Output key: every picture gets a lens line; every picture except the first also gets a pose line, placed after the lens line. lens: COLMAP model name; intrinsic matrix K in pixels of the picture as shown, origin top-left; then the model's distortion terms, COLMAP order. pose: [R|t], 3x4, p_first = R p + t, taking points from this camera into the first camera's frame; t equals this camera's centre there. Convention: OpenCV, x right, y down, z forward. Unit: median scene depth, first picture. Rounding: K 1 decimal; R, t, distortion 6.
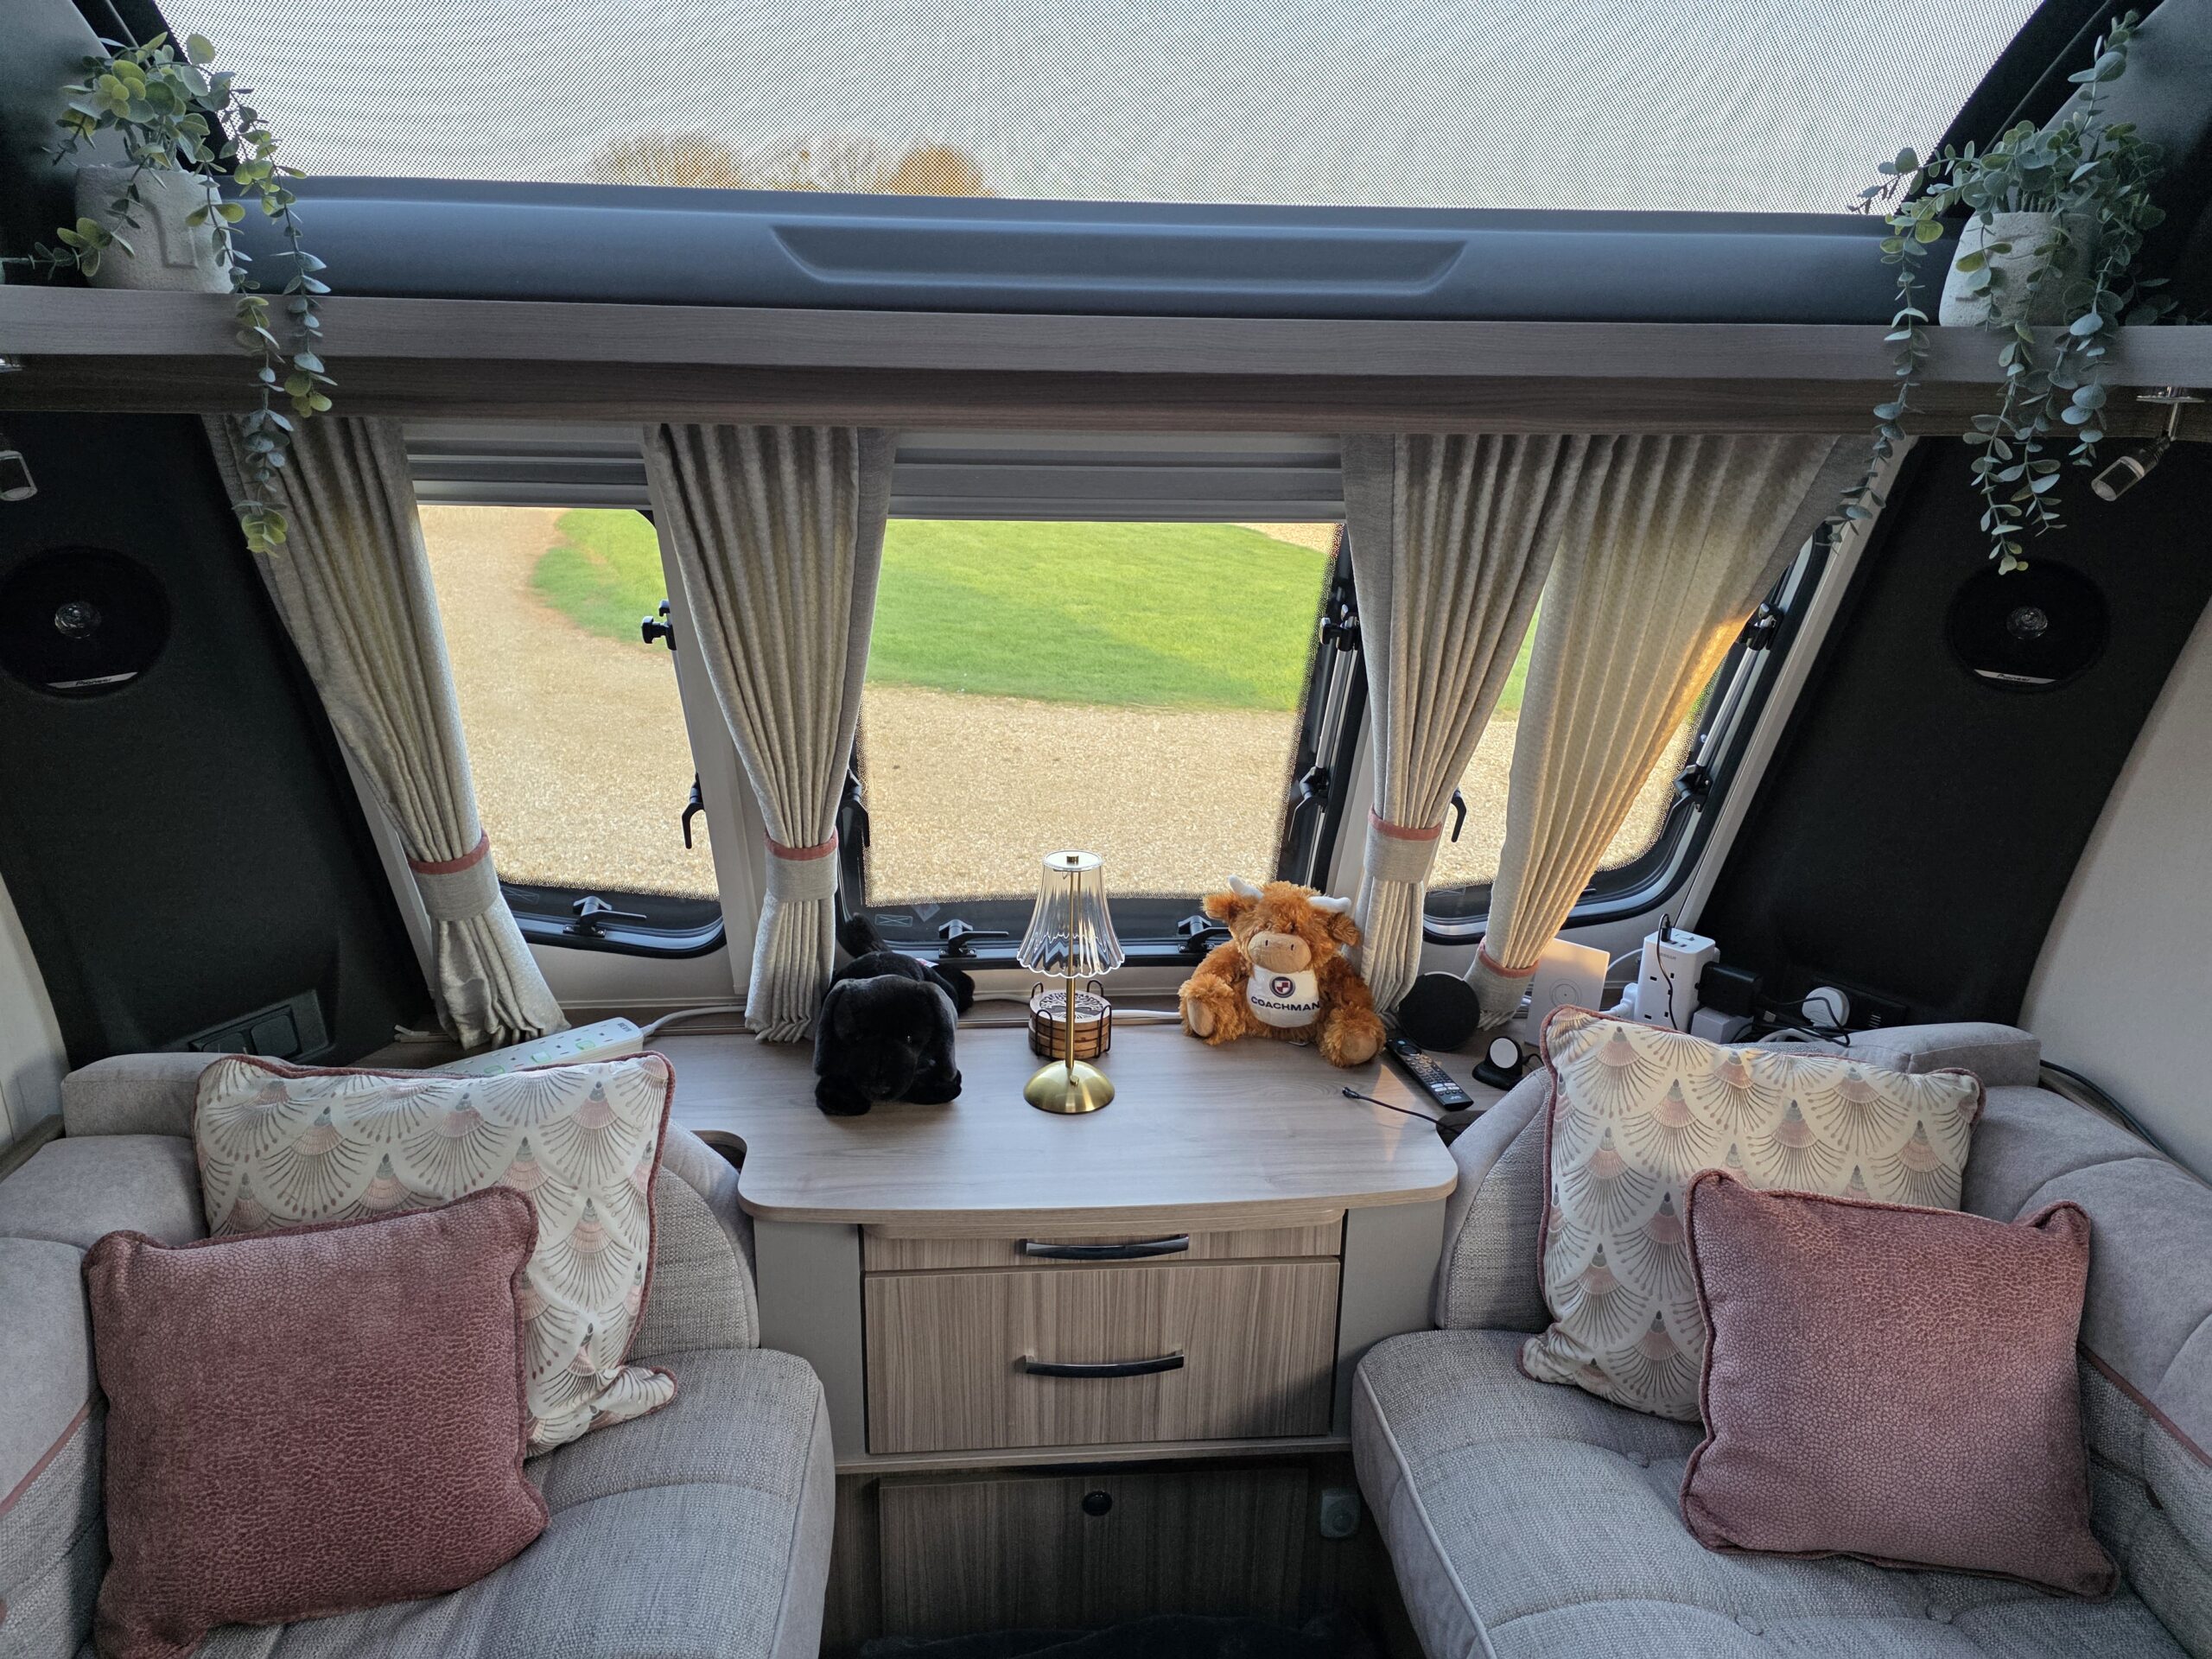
lens RADIAL K [[1477.1, 0, 1105.1], [0, 1477.1, 831.8], [0, 0, 1]] dist [0.041666, 0.000820]
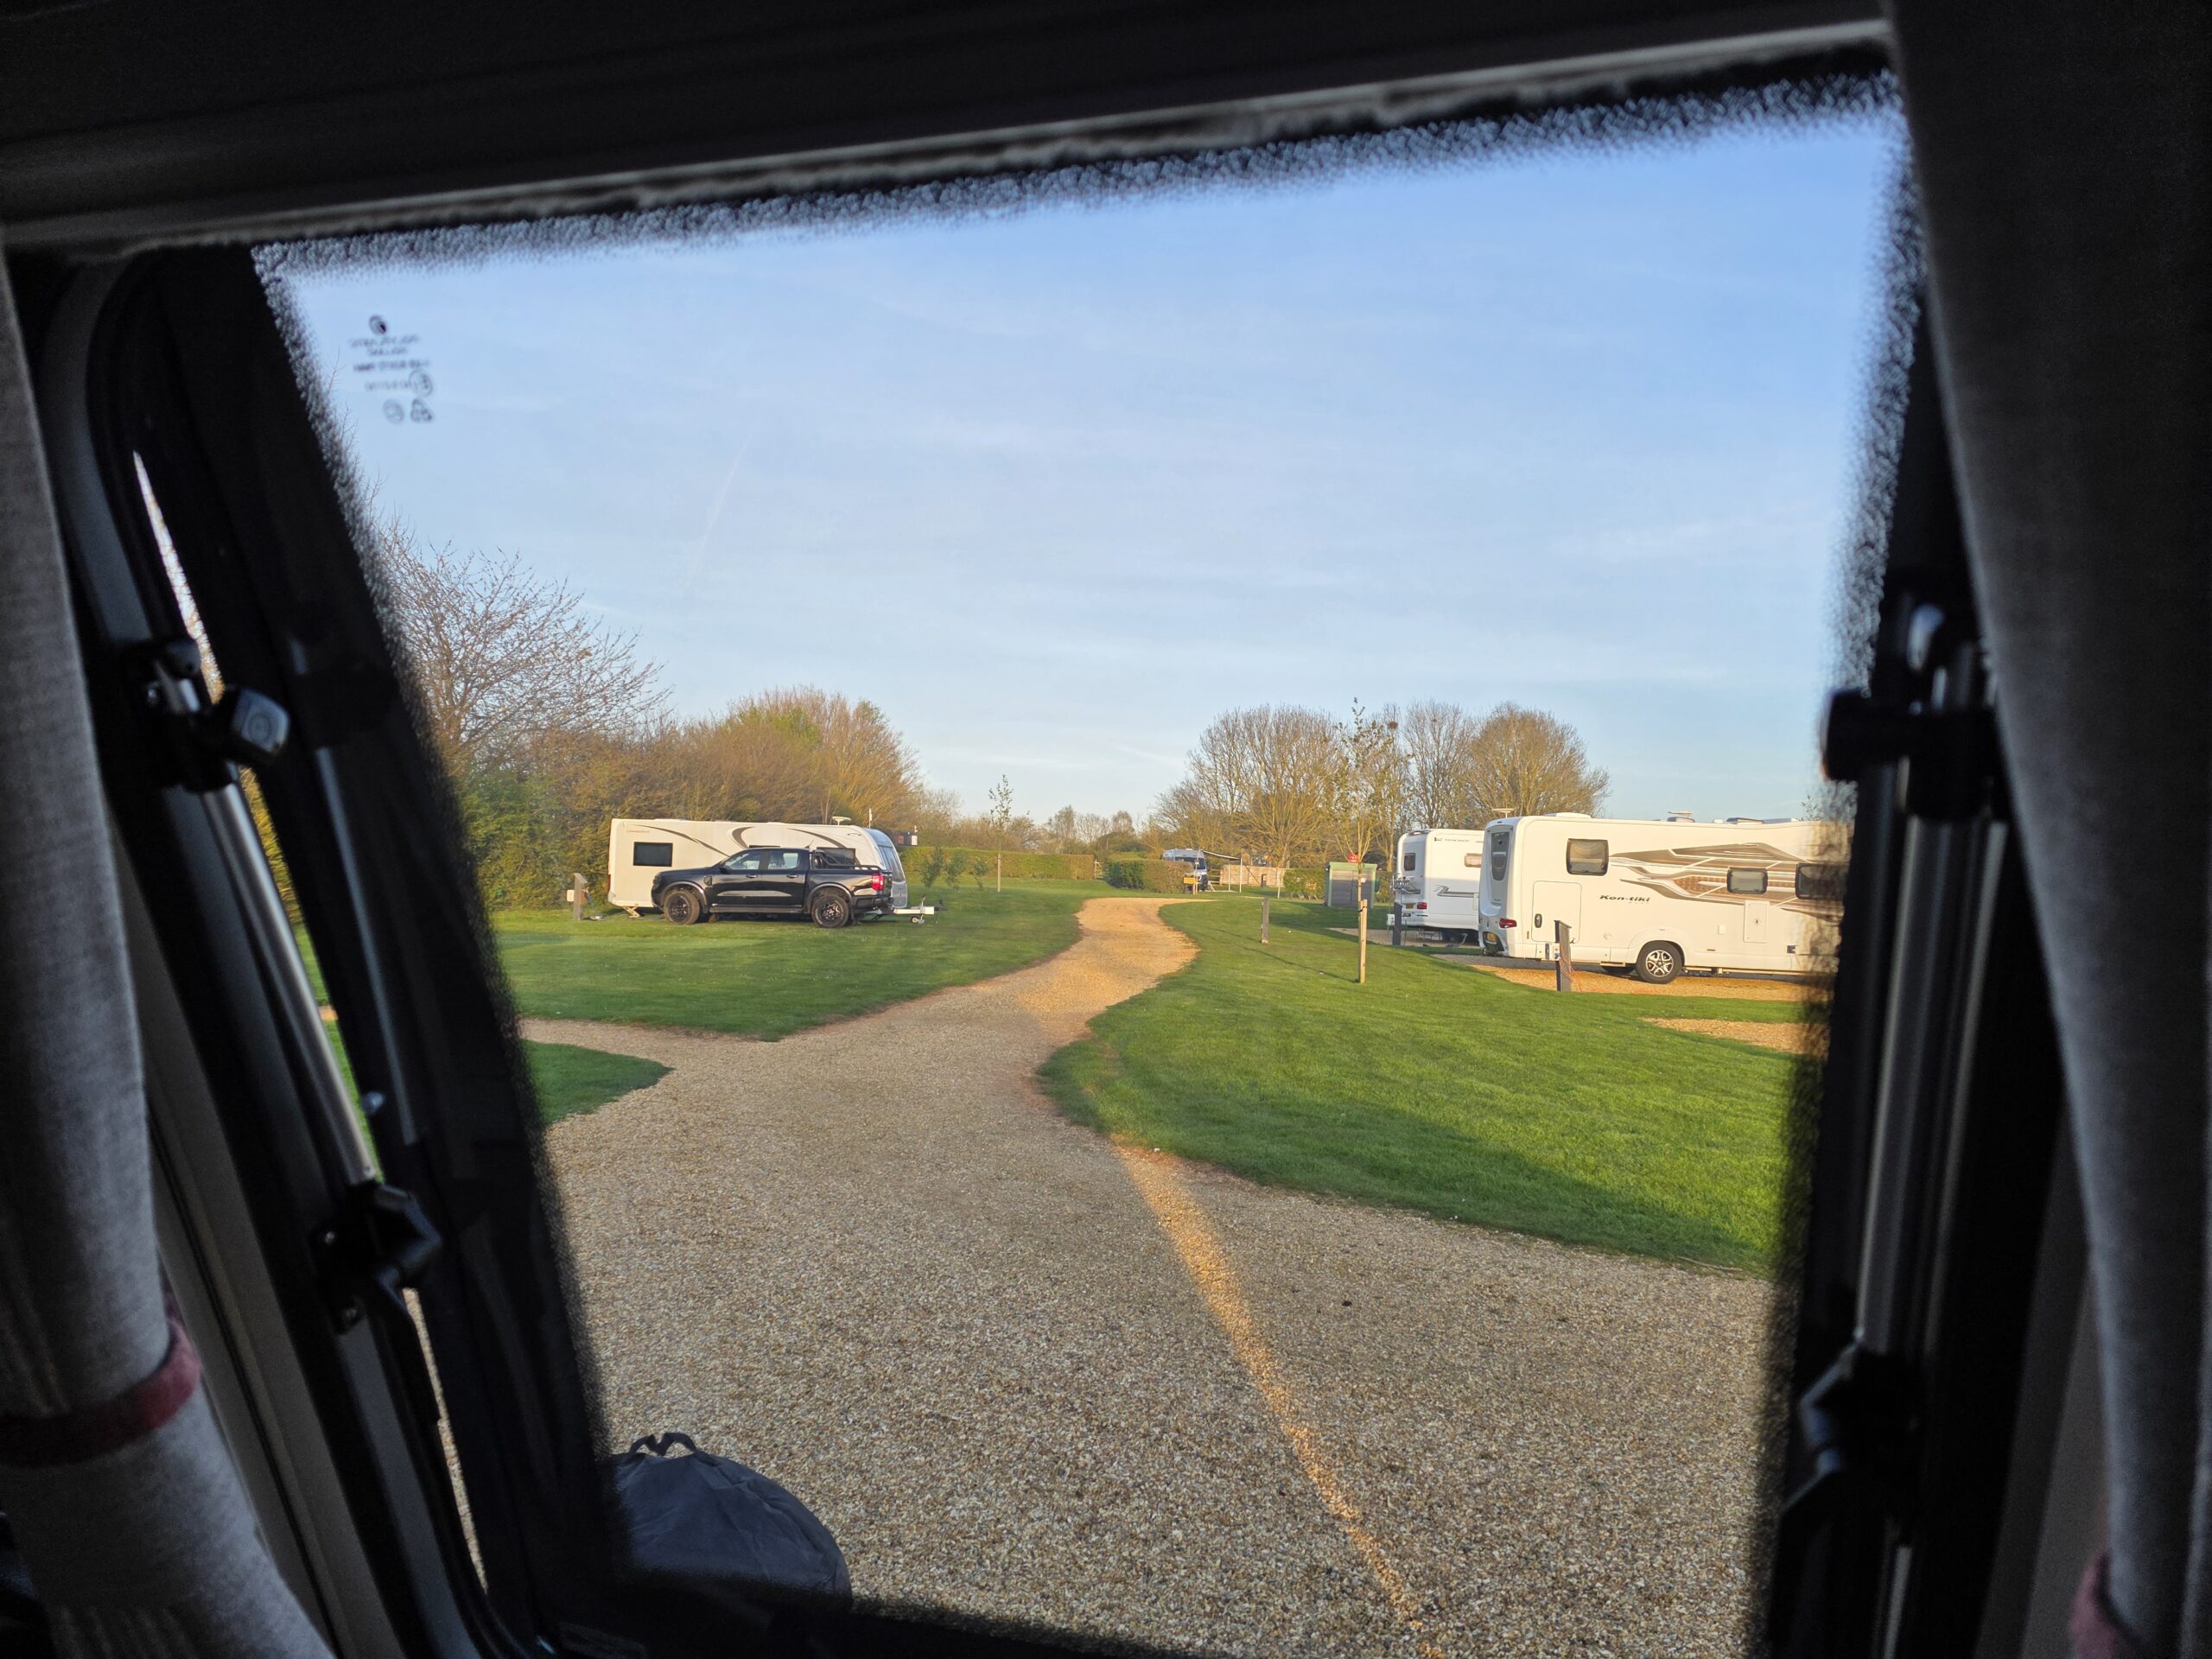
lens RADIAL K [[1477.1, 0, 1100.4], [0, 1477.1, 825.3], [0, 0, 1]] dist [0.041666, 0.000820]
pose [[0.929342, -0.002019, -0.369214, 0.024100], [-0.127863, 0.936347, -0.326963, -0.005463], [0.346372, 0.351069, 0.869929, 0.142258]]
